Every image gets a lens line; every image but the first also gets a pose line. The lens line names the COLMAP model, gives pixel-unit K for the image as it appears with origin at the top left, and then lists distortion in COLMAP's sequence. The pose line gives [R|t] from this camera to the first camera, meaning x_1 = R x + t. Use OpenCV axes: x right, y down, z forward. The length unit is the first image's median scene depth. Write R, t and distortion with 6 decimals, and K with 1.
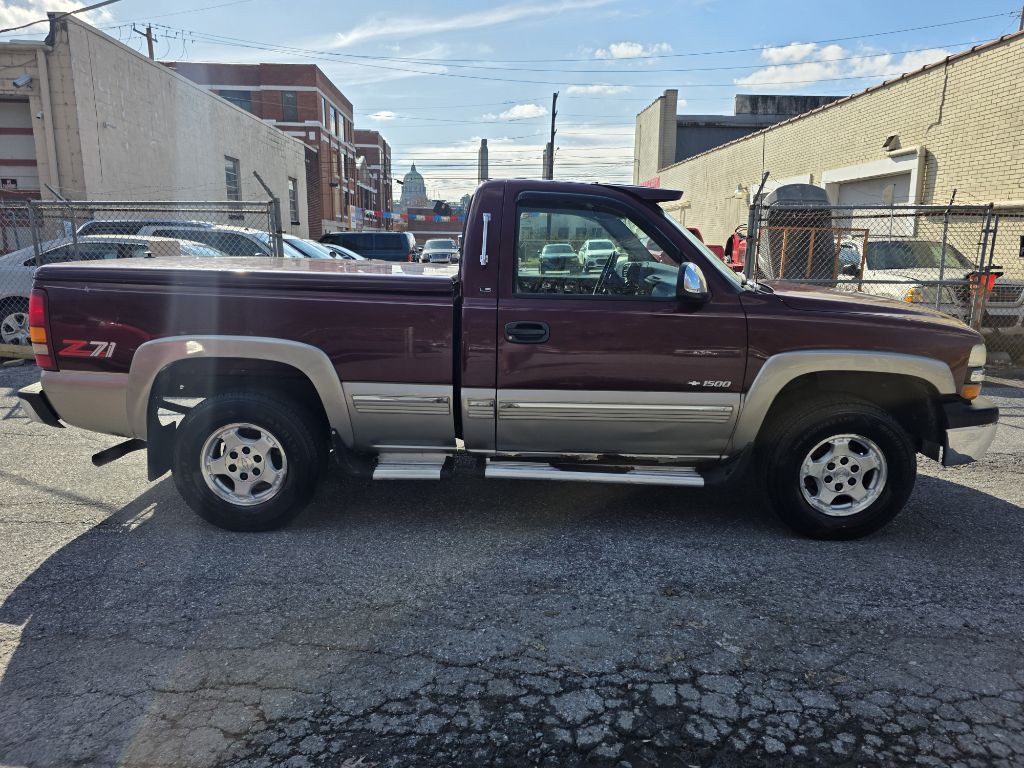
lens RADIAL K [[683.5, 0, 507.7], [0, 683.5, 374.3], [0, 0, 1]] dist [0.052071, -0.039117]
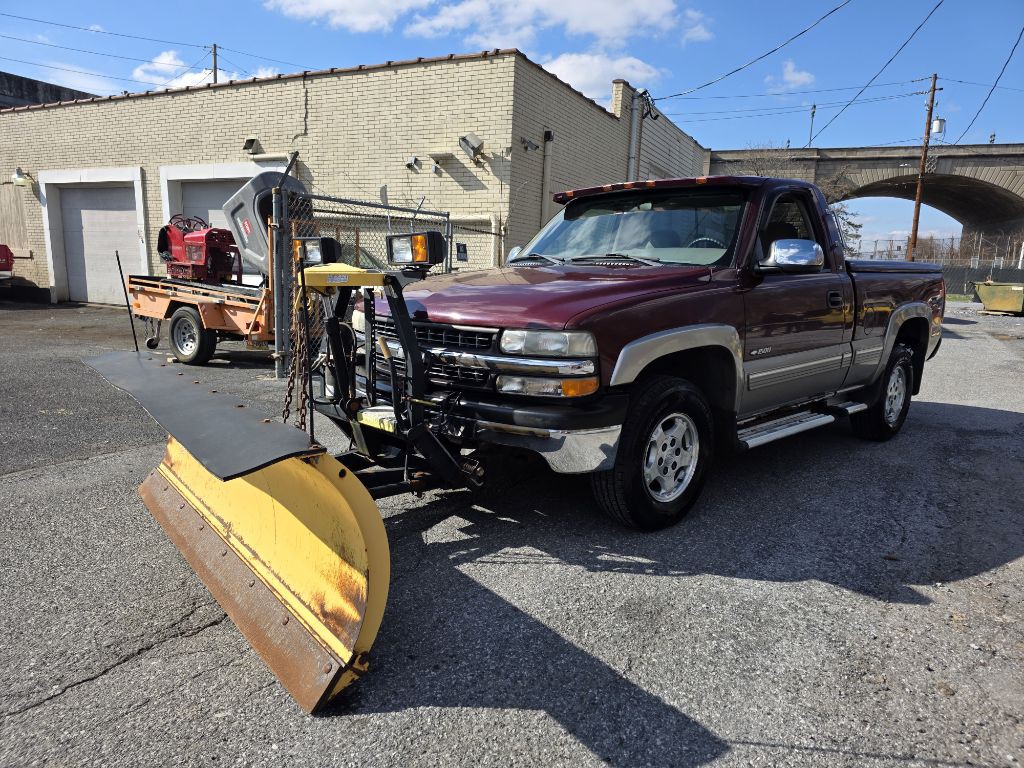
lens RADIAL K [[683.5, 0, 513.8], [0, 683.5, 385.4], [0, 0, 1]] dist [0.052071, -0.039117]
pose [[0.494345, -0.132933, 0.859041, -0.201219], [0.136804, 0.987820, 0.074136, -0.022820], [-0.858434, 0.080872, 0.506509, 0.263958]]
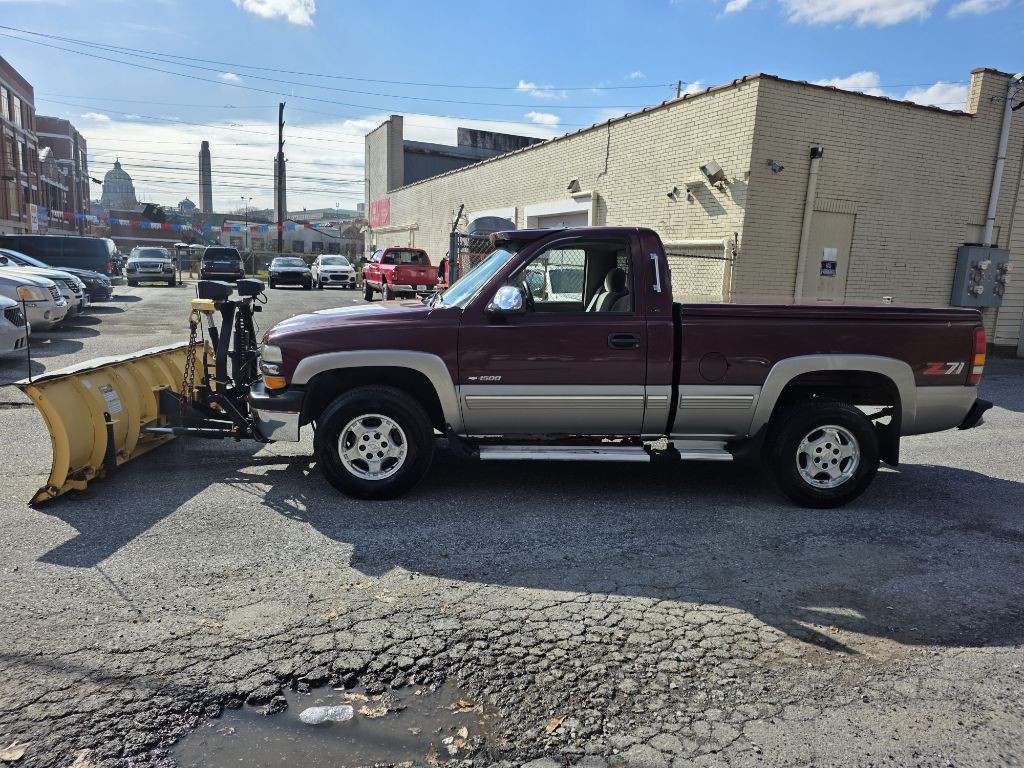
lens RADIAL K [[683.5, 0, 513.0], [0, 683.5, 371.8], [0, 0, 1]] dist [0.052071, -0.039117]
pose [[0.929988, -0.024618, 0.366764, 0.027521], [0.034699, 0.999179, -0.020918, 0.008302], [-0.365948, 0.032180, 0.930079, -0.065579]]
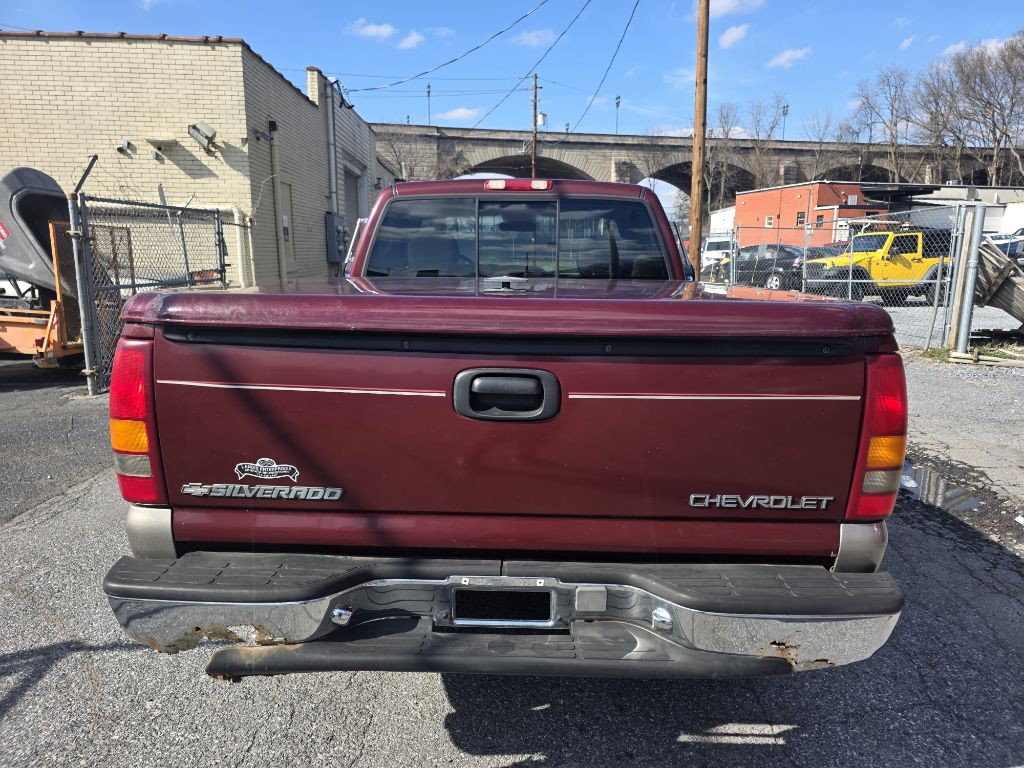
lens RADIAL K [[683.5, 0, 515.1], [0, 683.5, 389.1], [0, 0, 1]] dist [0.052071, -0.039117]
pose [[0.000112, -0.207168, 0.978305, -0.366329], [0.183882, 0.961628, 0.203615, -0.077158], [-0.982948, 0.179870, 0.038202, 0.398106]]
